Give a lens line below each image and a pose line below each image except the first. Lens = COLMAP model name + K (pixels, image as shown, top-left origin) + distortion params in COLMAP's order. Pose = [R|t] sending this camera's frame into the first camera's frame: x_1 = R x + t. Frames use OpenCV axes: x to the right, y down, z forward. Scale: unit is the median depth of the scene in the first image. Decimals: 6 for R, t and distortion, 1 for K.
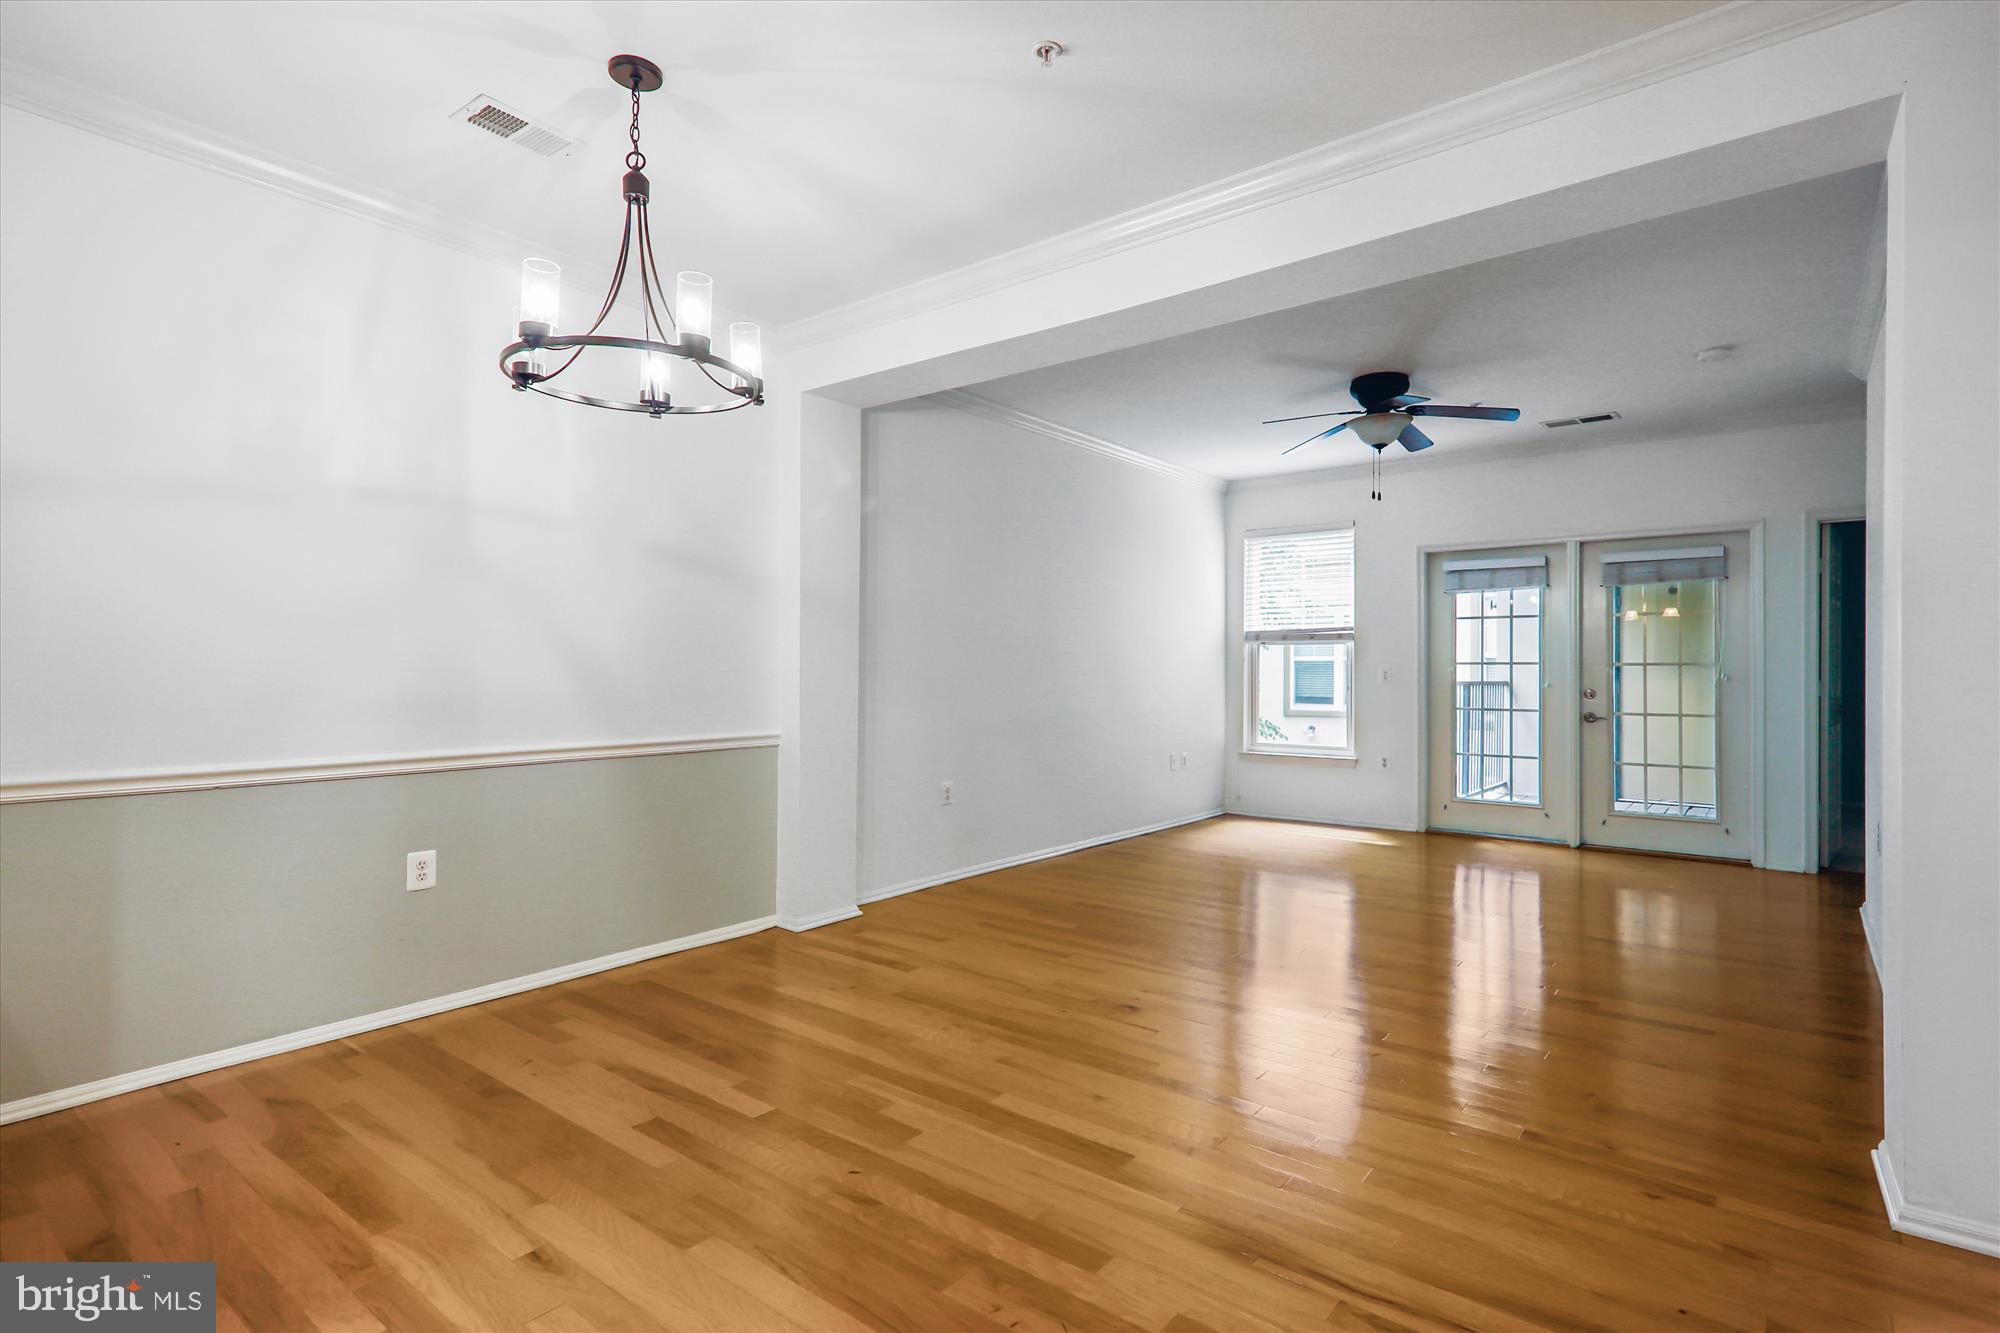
lens RADIAL K [[960.4, 0, 995.6], [0, 960.4, 667.3], [0, 0, 1]] dist [0.000933, 0.000523]
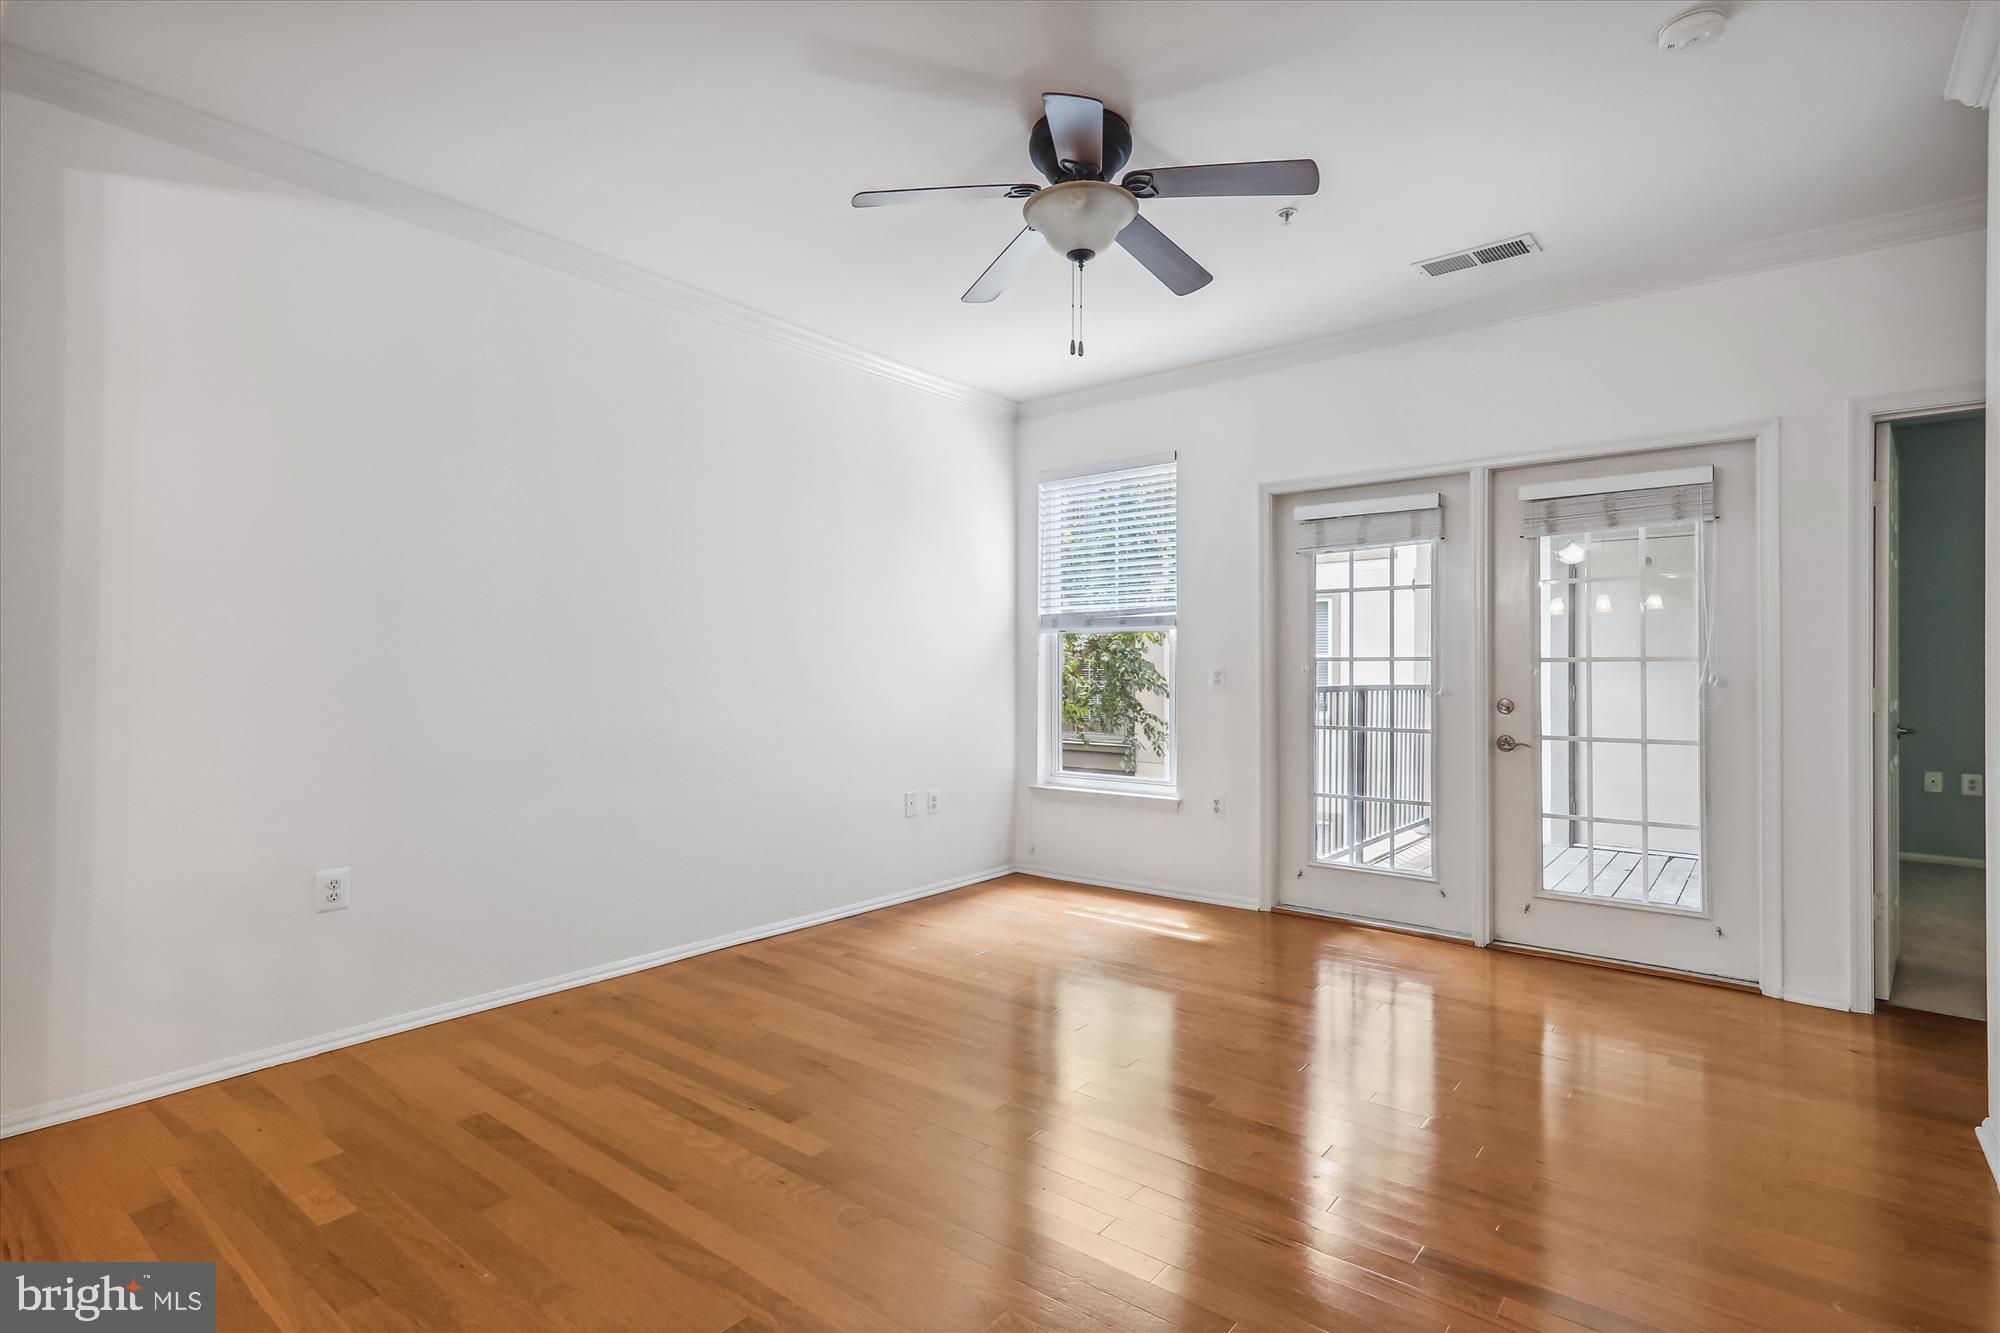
lens RADIAL K [[960.4, 0, 1002.9], [0, 960.4, 666.5], [0, 0, 1]] dist [0.000933, 0.000523]
pose [[0.999967, -0.000811, 0.008128, 0.275483], [0.000828, 0.999998, -0.002029, 0.002108], [-0.008126, 0.002036, 0.999965, 0.359808]]
